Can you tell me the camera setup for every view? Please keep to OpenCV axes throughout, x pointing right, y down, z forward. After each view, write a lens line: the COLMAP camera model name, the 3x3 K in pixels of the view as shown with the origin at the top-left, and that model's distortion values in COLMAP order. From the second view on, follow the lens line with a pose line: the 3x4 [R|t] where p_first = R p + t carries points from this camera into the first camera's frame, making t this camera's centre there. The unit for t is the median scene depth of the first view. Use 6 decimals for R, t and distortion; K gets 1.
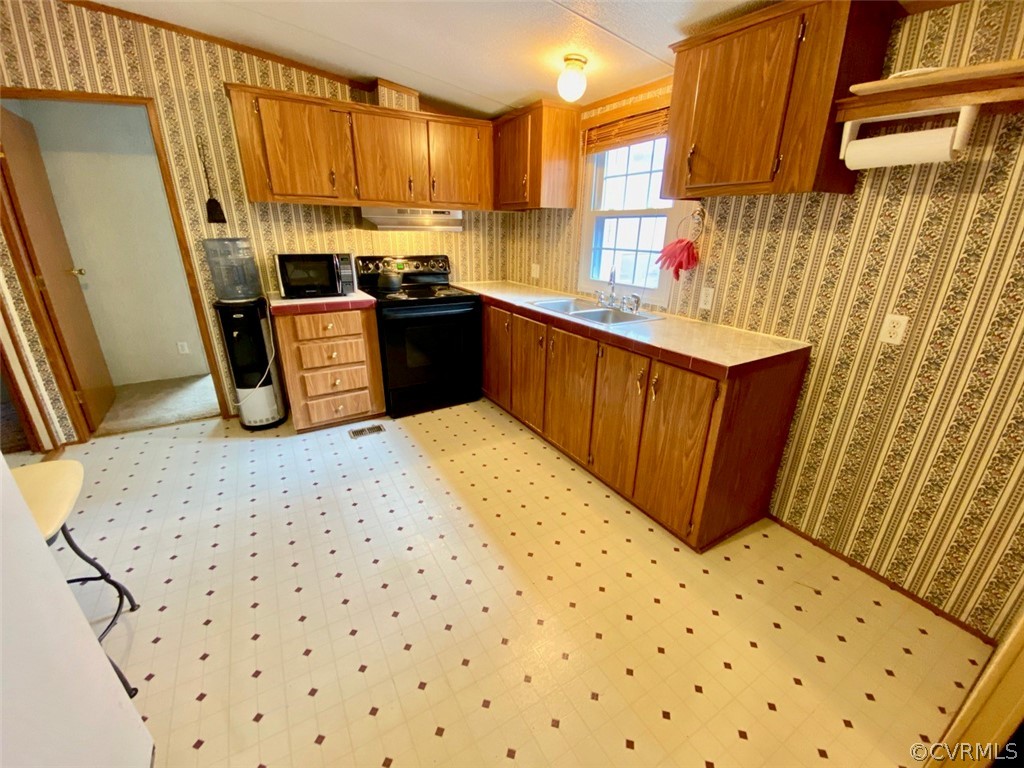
lens RADIAL K [[414.0, 0, 514.1], [0, 414.0, 381.7], [0, 0, 1]] dist [0.010194, -0.014803]
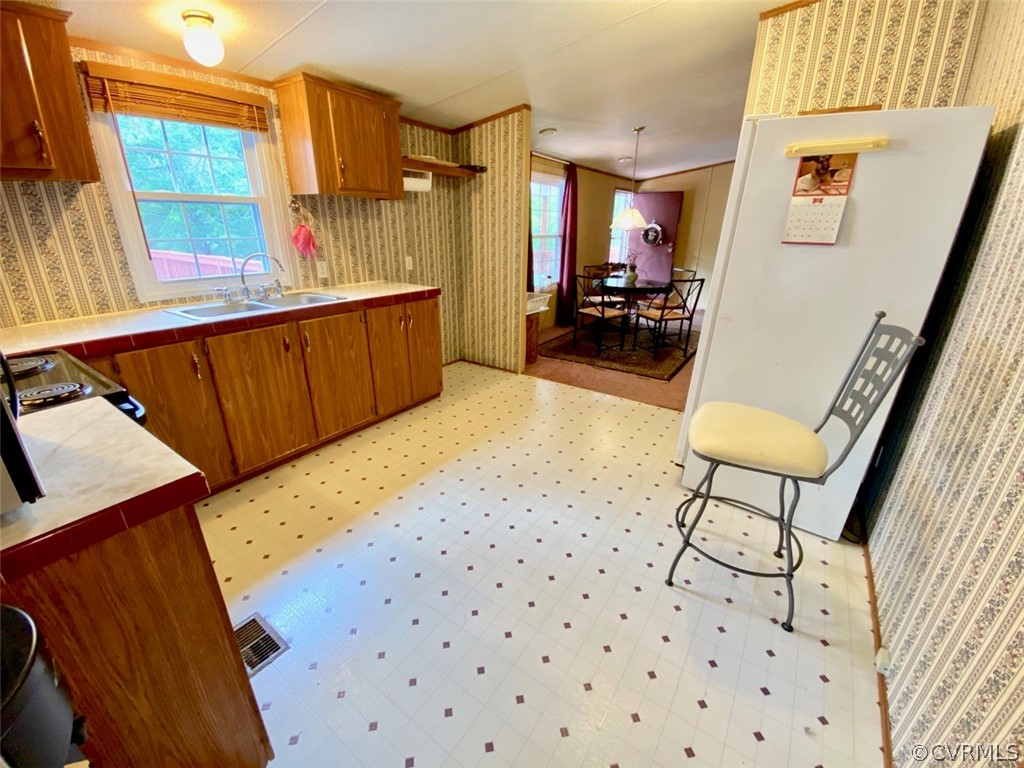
lens RADIAL K [[414.0, 0, 514.1], [0, 414.0, 381.7], [0, 0, 1]] dist [0.010194, -0.014803]
pose [[-0.420084, -0.337613, 0.842346, -1.184306], [0.294075, 0.827487, 0.478314, -0.410463], [-0.858516, 0.448645, -0.248331, 1.101968]]
